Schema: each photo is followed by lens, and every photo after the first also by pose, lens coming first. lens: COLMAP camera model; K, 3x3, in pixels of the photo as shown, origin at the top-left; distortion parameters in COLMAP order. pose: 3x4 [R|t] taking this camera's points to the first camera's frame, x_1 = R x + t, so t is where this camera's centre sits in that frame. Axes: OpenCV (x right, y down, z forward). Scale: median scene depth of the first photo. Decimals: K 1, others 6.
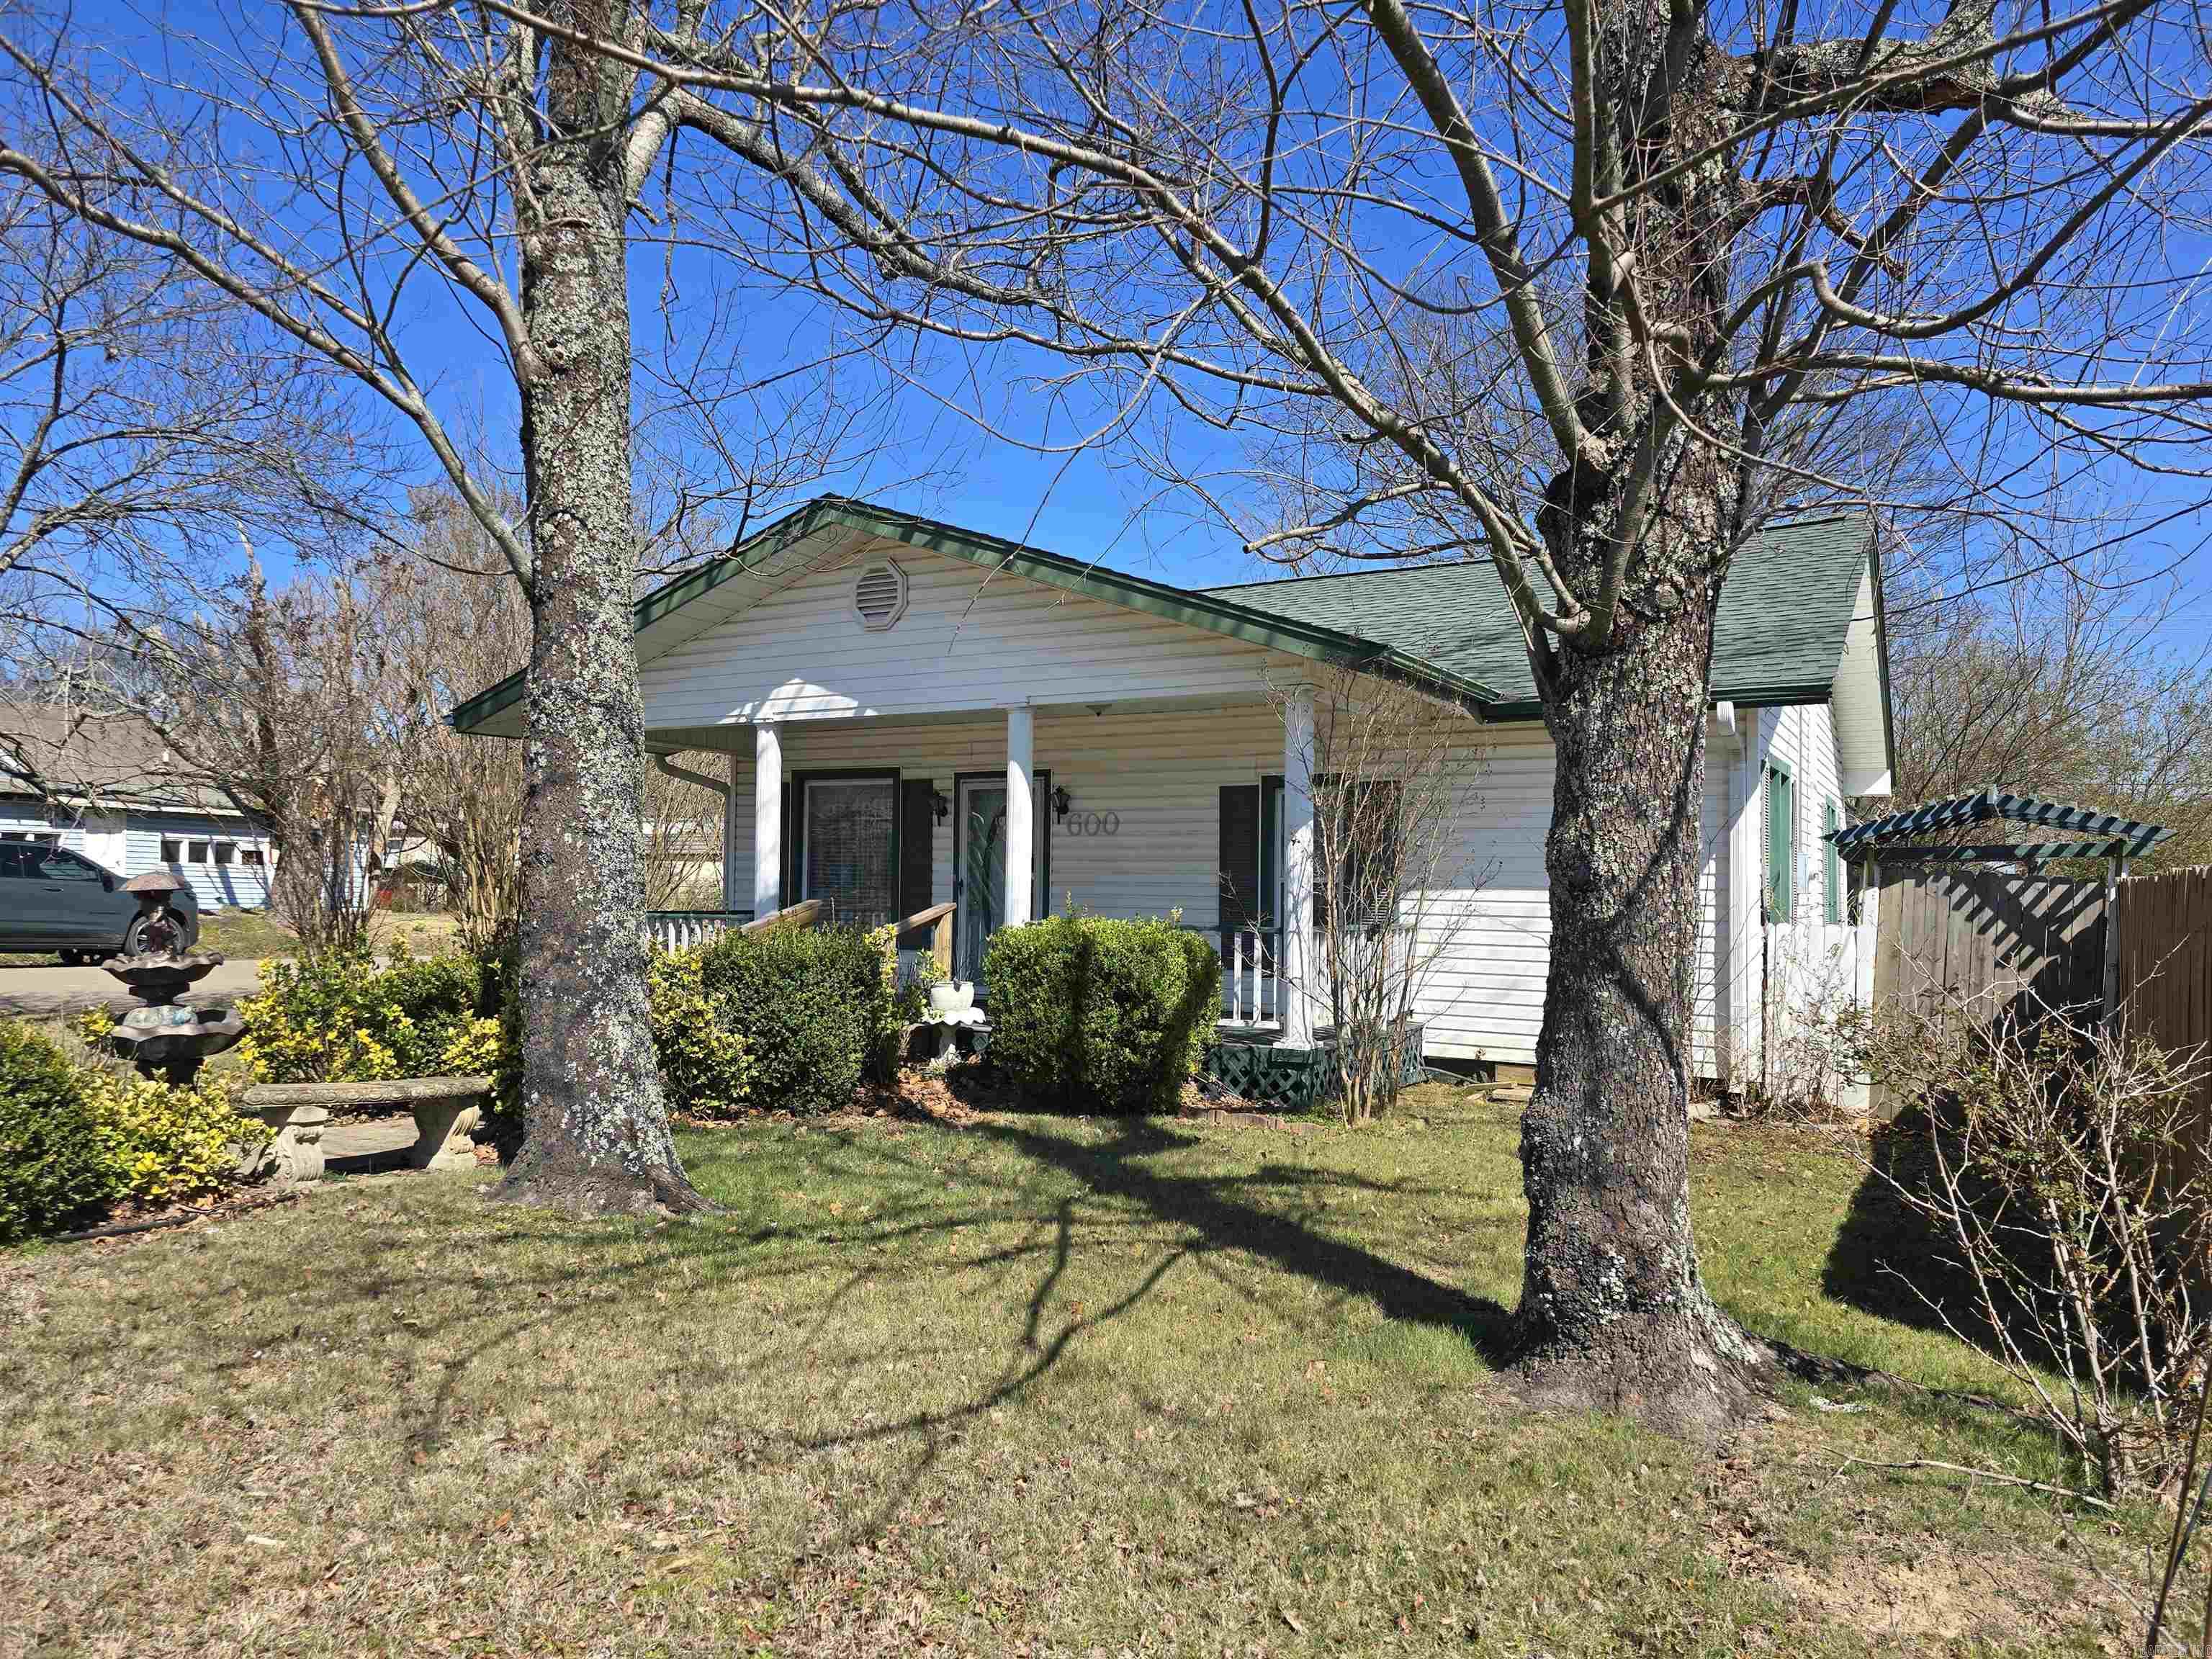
lens RADIAL K [[1488.2, 0, 1124.3], [0, 1488.2, 851.6], [0, 0, 1]] dist [0.046195, -0.046744]
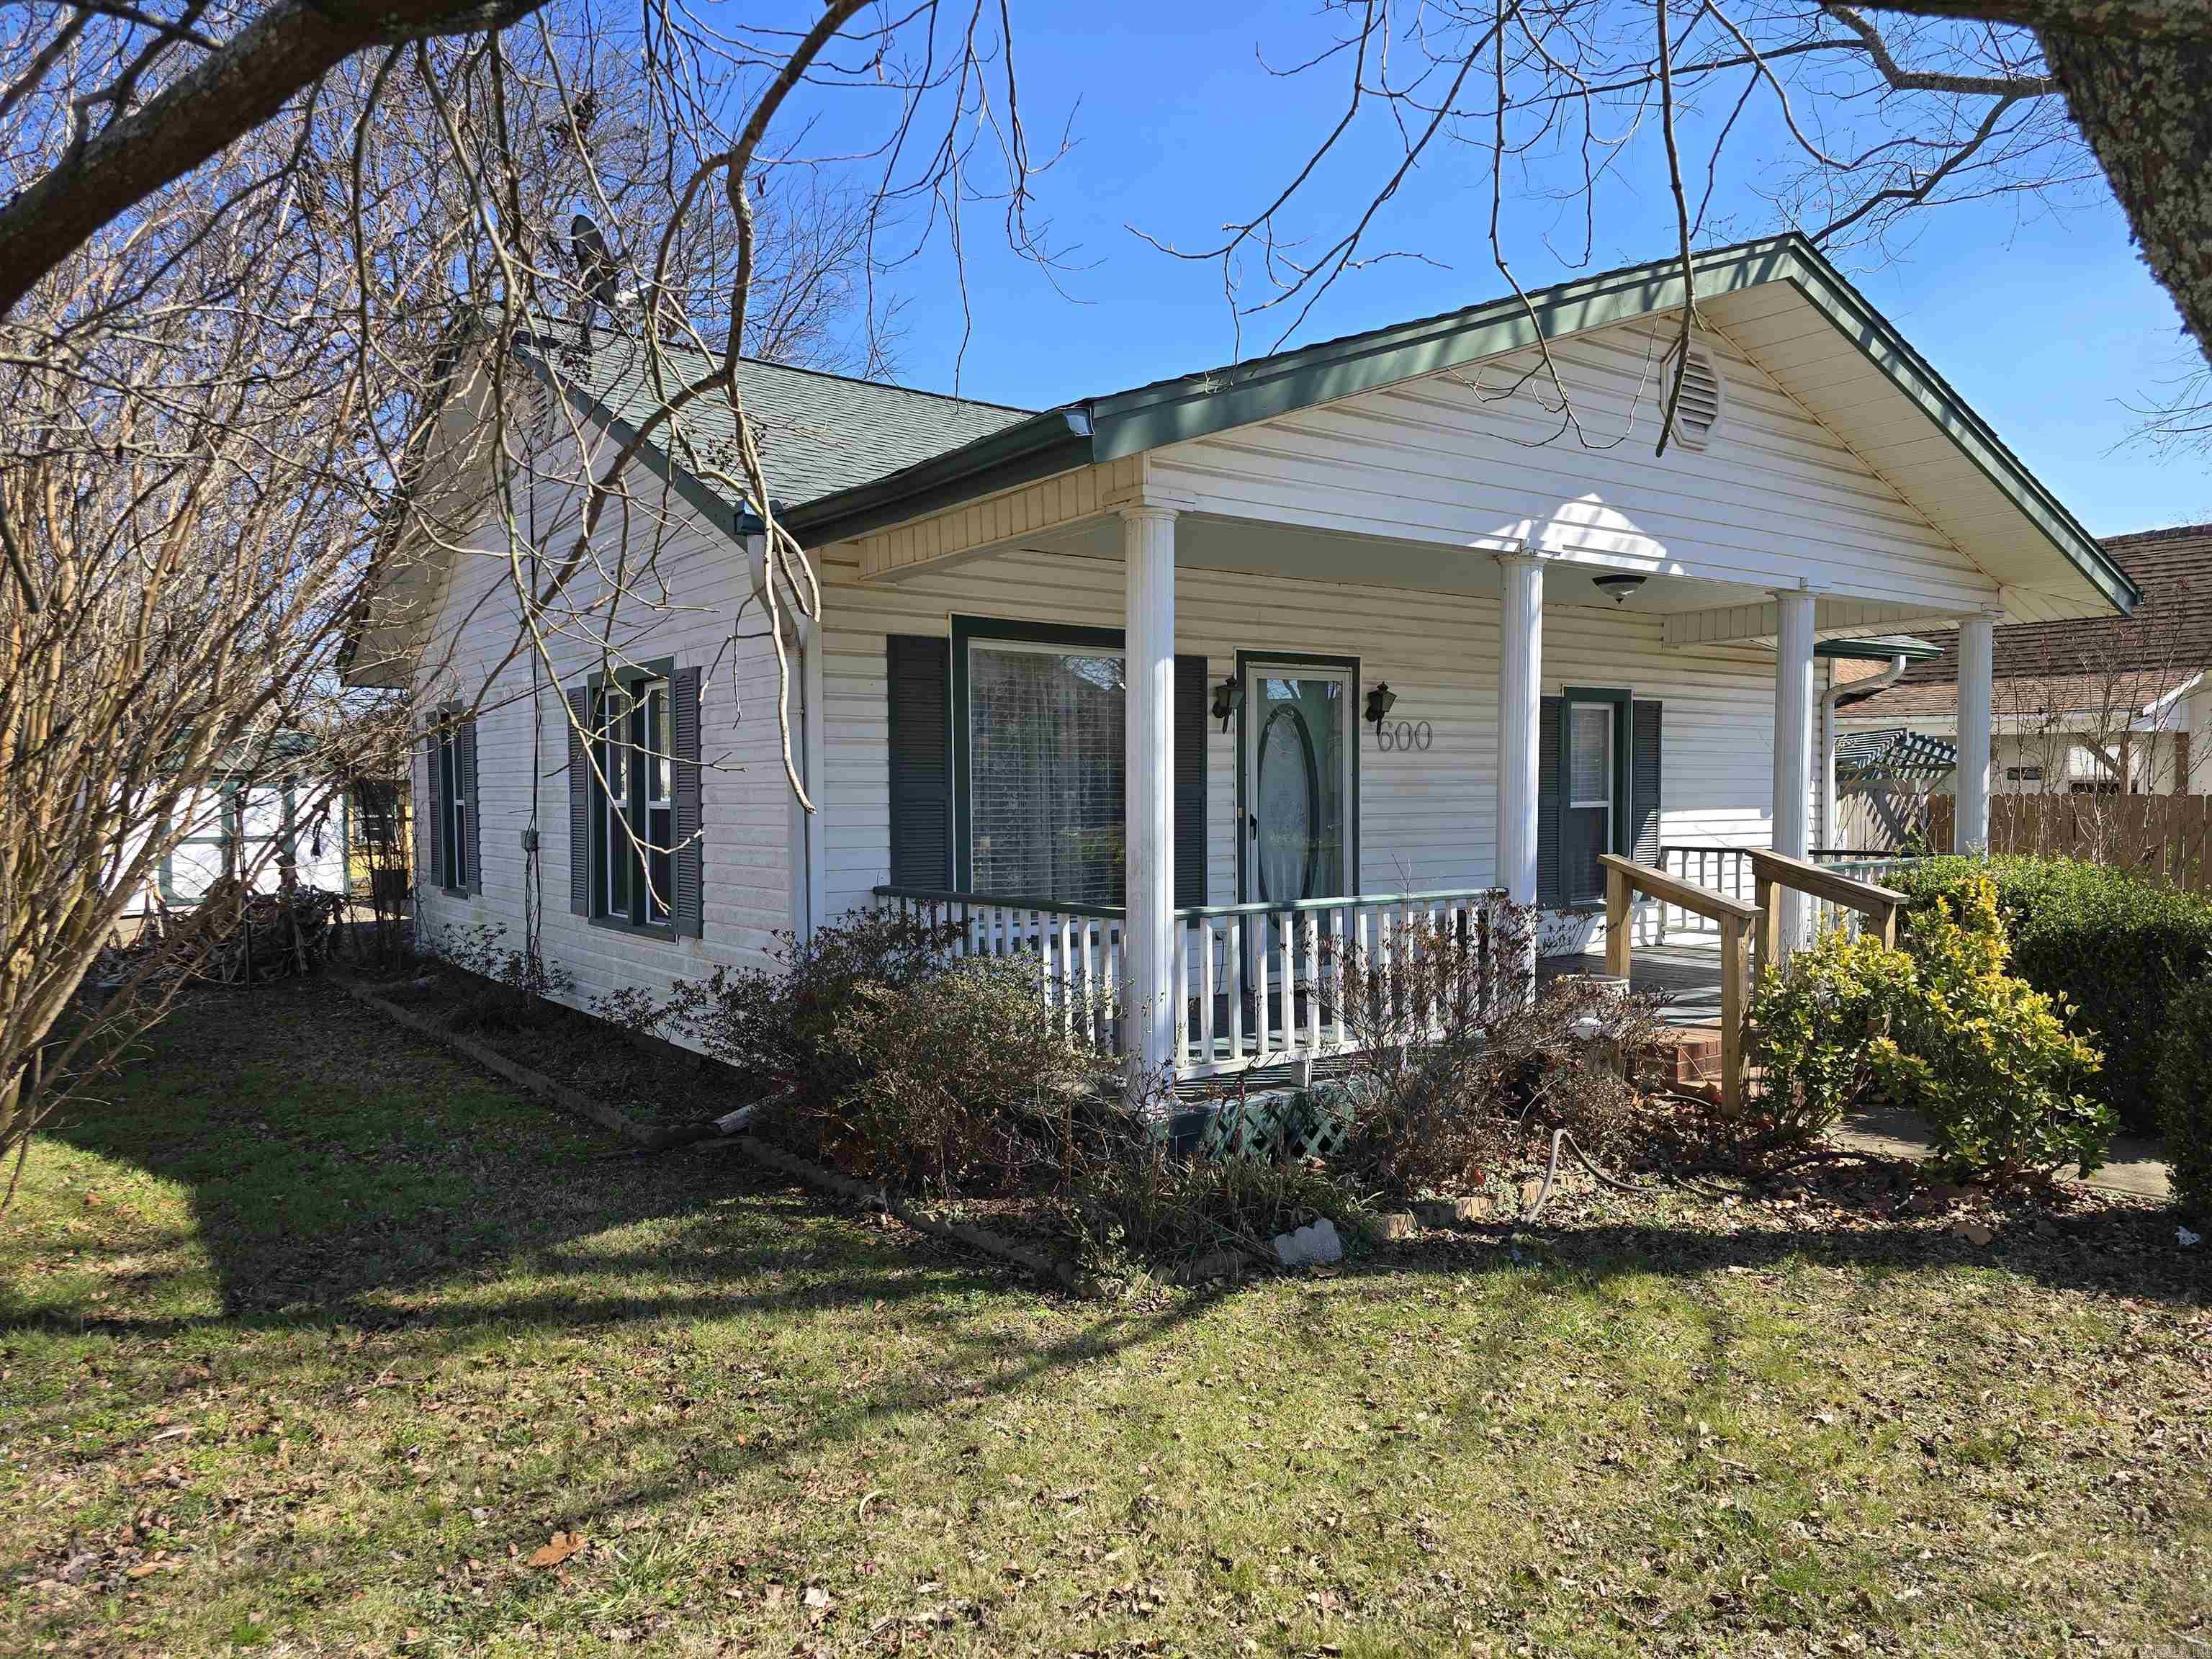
lens RADIAL K [[1488.2, 0, 1124.3], [0, 1488.2, 851.6], [0, 0, 1]] dist [0.046195, -0.046744]
pose [[0.406363, -0.052317, 0.912213, -0.884359], [-0.010946, 0.998009, 0.062114, -0.006186], [-0.913646, -0.035226, 0.404981, 0.942879]]
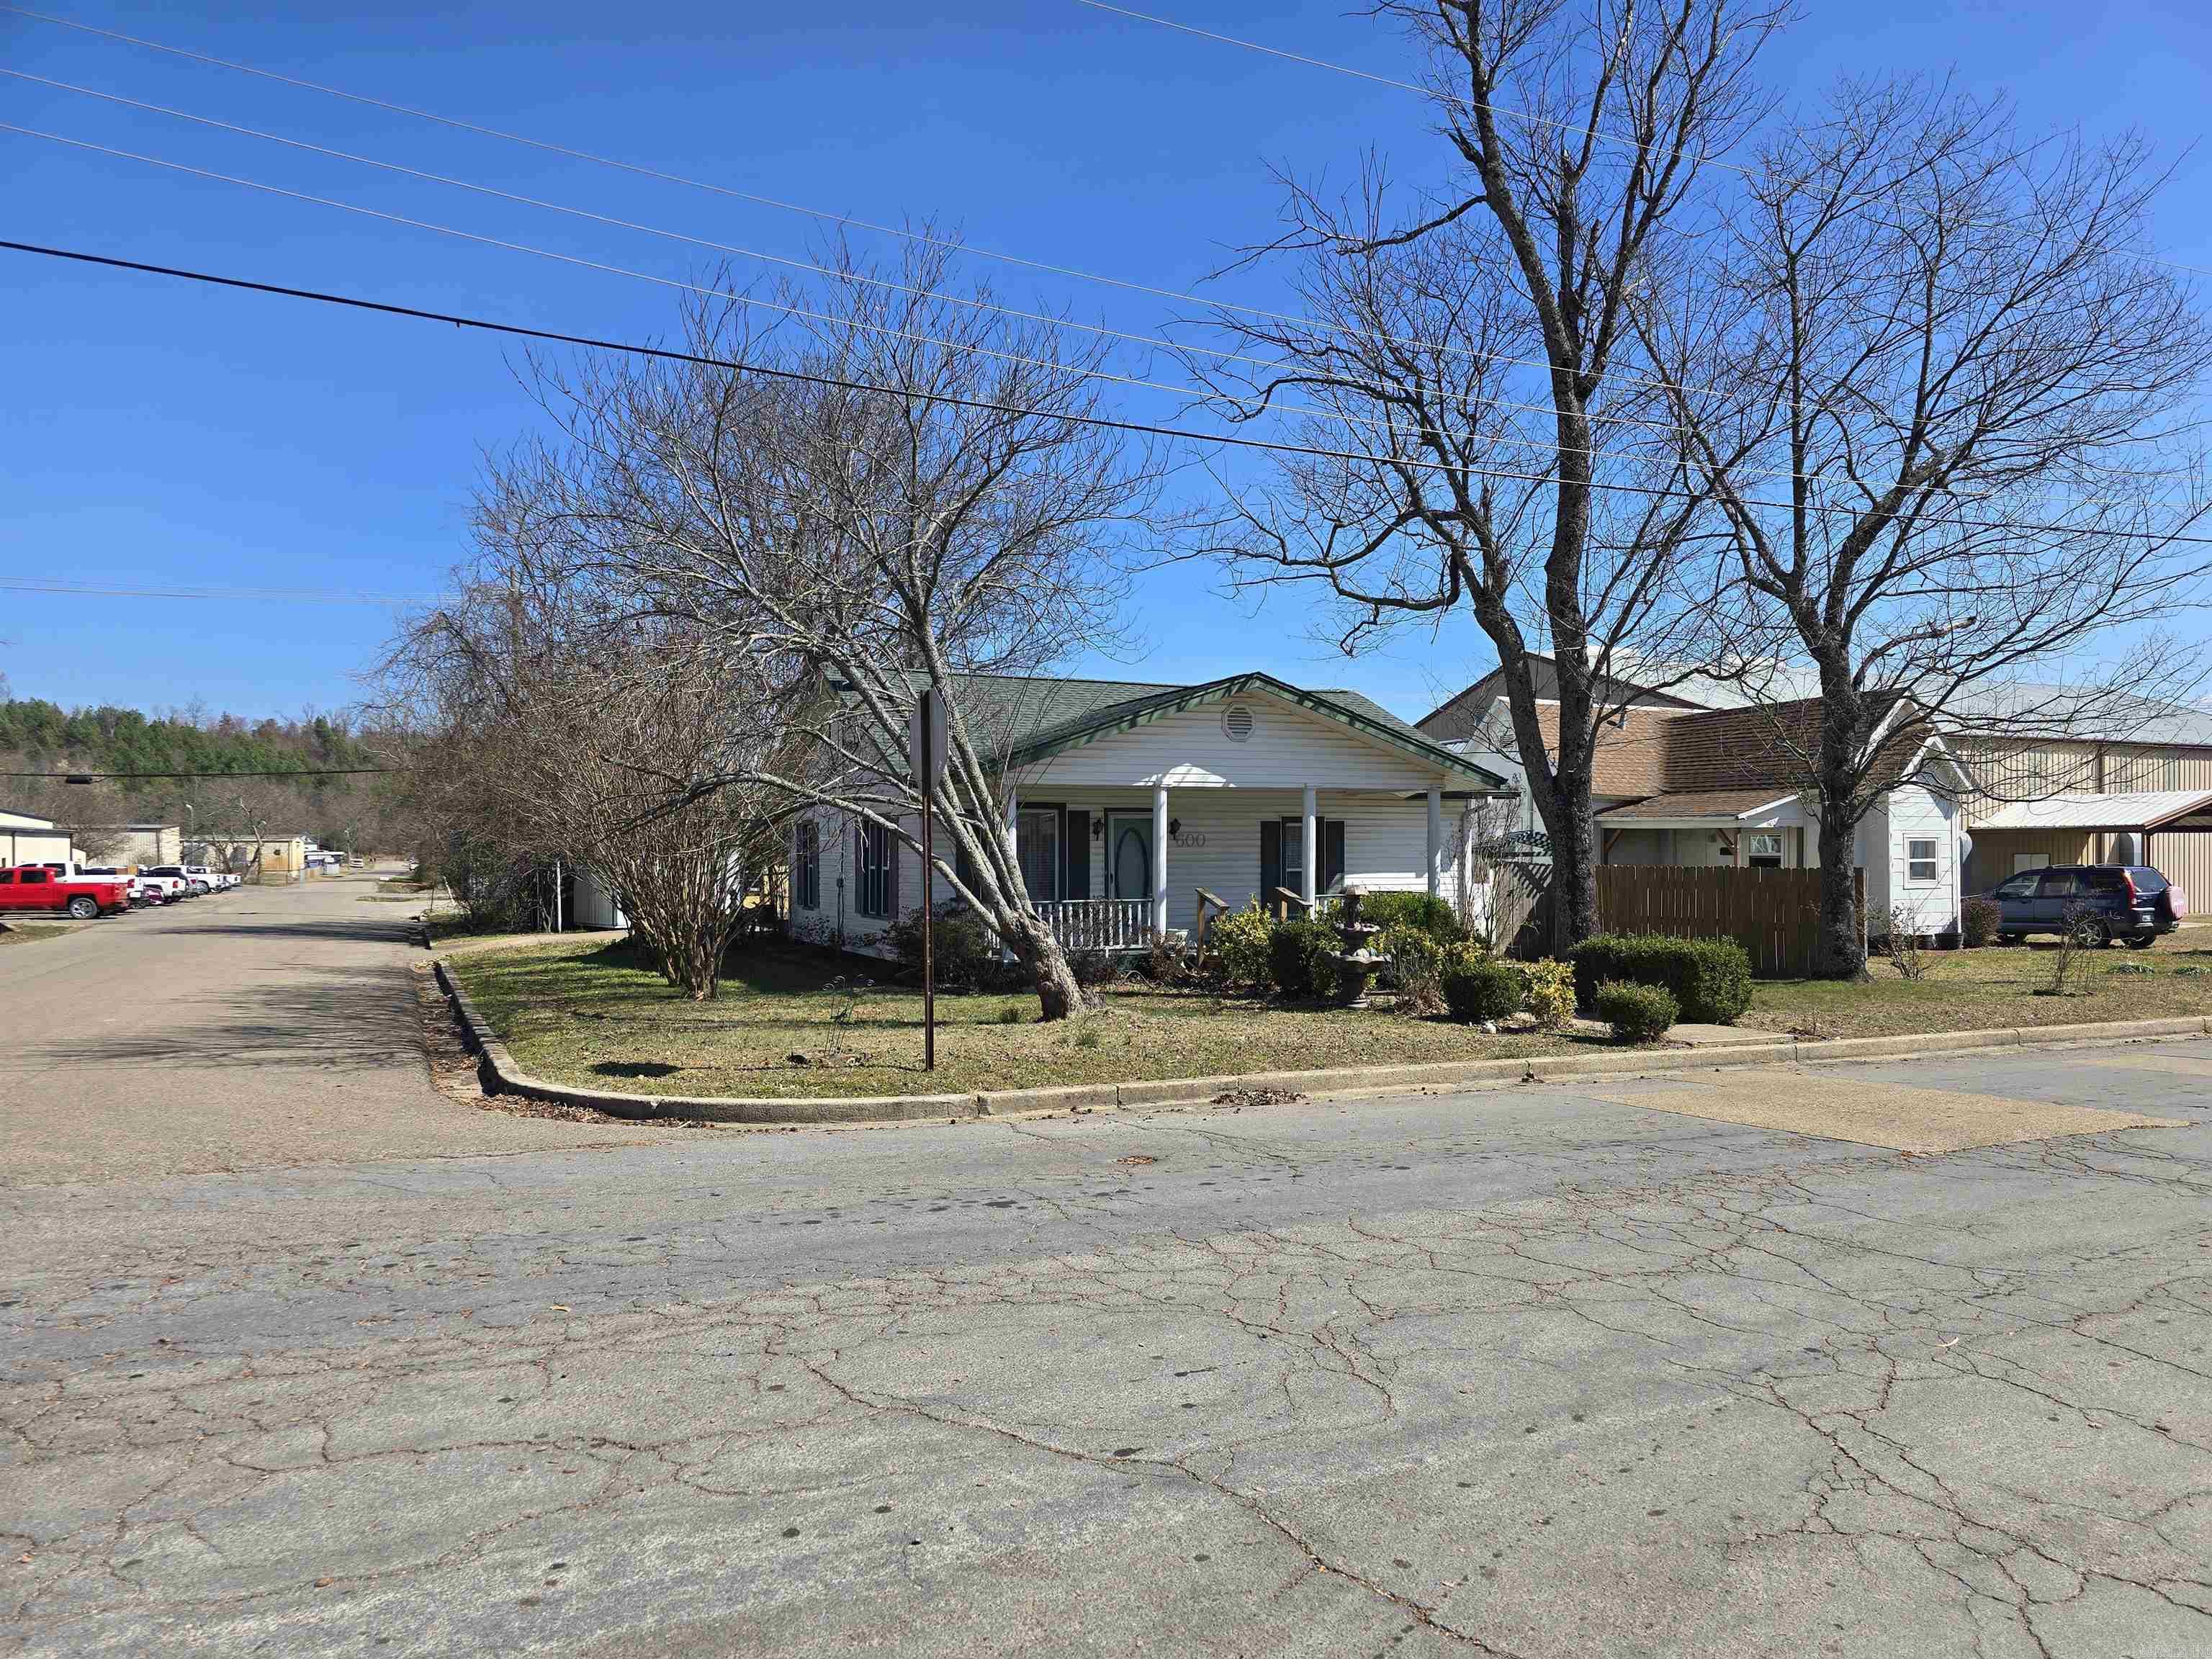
lens RADIAL K [[1457.5, 0, 1115.7], [0, 1457.5, 844.1], [0, 0, 1]] dist [0.084896, -0.079761]
pose [[0.583025, -0.012468, 0.812358, -1.696144], [-0.011435, 0.999657, 0.023549, -0.061431], [-0.812374, -0.023019, 0.582683, 0.072656]]
